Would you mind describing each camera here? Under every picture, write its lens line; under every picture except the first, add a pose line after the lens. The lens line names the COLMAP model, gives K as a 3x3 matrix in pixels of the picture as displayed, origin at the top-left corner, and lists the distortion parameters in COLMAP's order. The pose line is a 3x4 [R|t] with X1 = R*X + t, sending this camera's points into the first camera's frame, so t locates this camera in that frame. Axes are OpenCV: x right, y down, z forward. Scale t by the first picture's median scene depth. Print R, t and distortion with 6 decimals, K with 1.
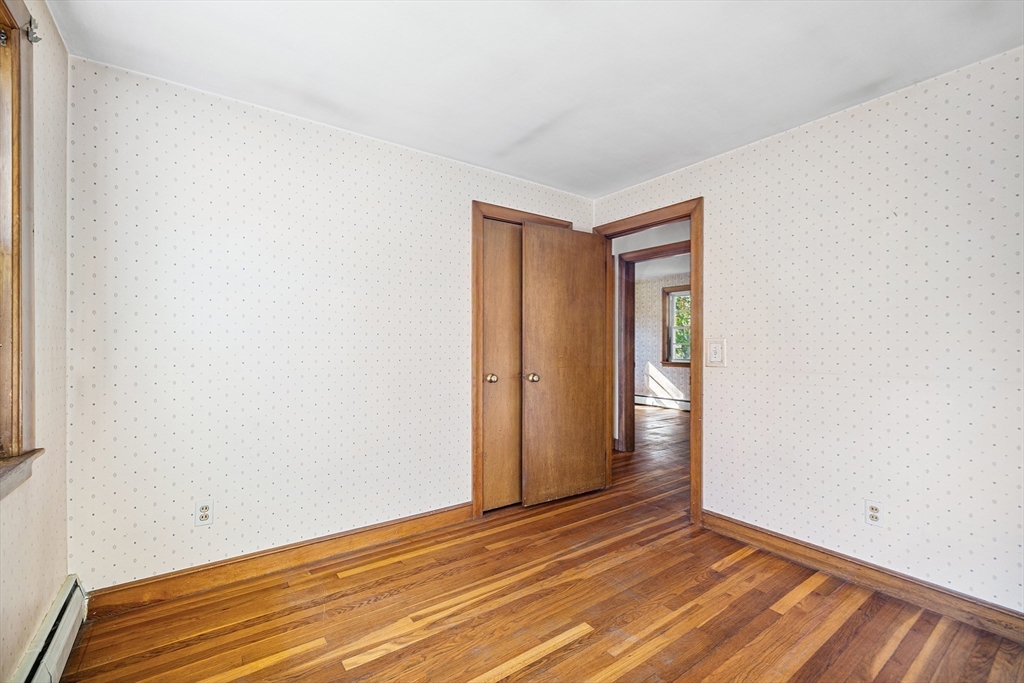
lens RADIAL K [[431.8, 0, 513.5], [0, 431.8, 341.4], [0, 0, 1]] dist [-0.001024, 0.000305]
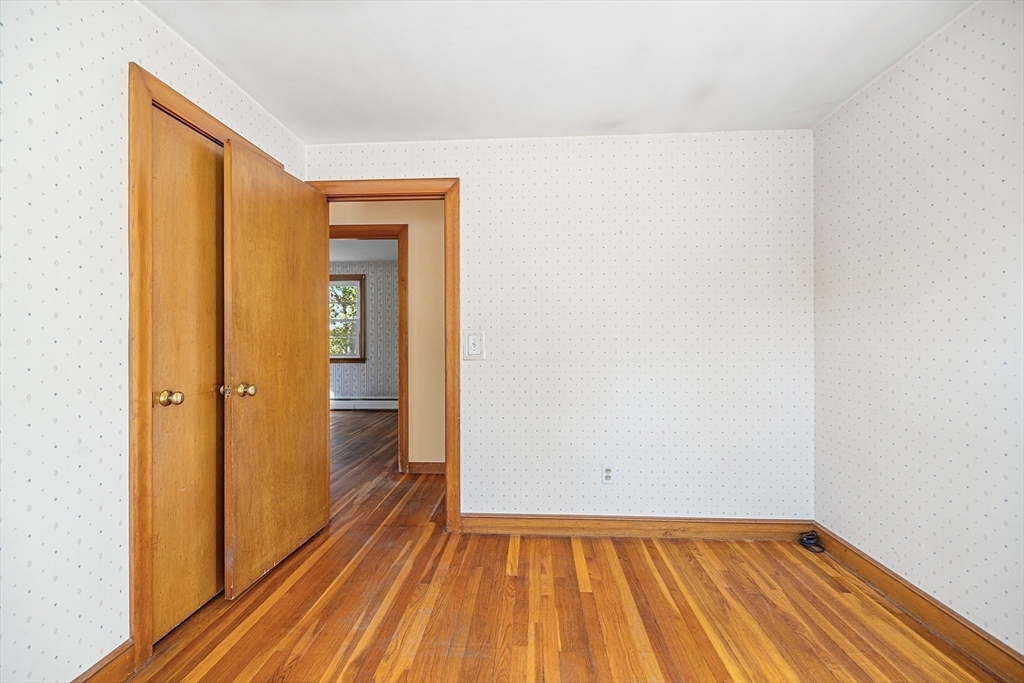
lens RADIAL K [[431.8, 0, 512.6], [0, 431.8, 335.2], [0, 0, 1]] dist [-0.001024, 0.000305]
pose [[0.639721, 0.001102, 0.768607, -0.205157], [0.001239, 0.999996, -0.002465, 0.006706], [-0.768607, 0.002529, 0.639717, 0.316360]]
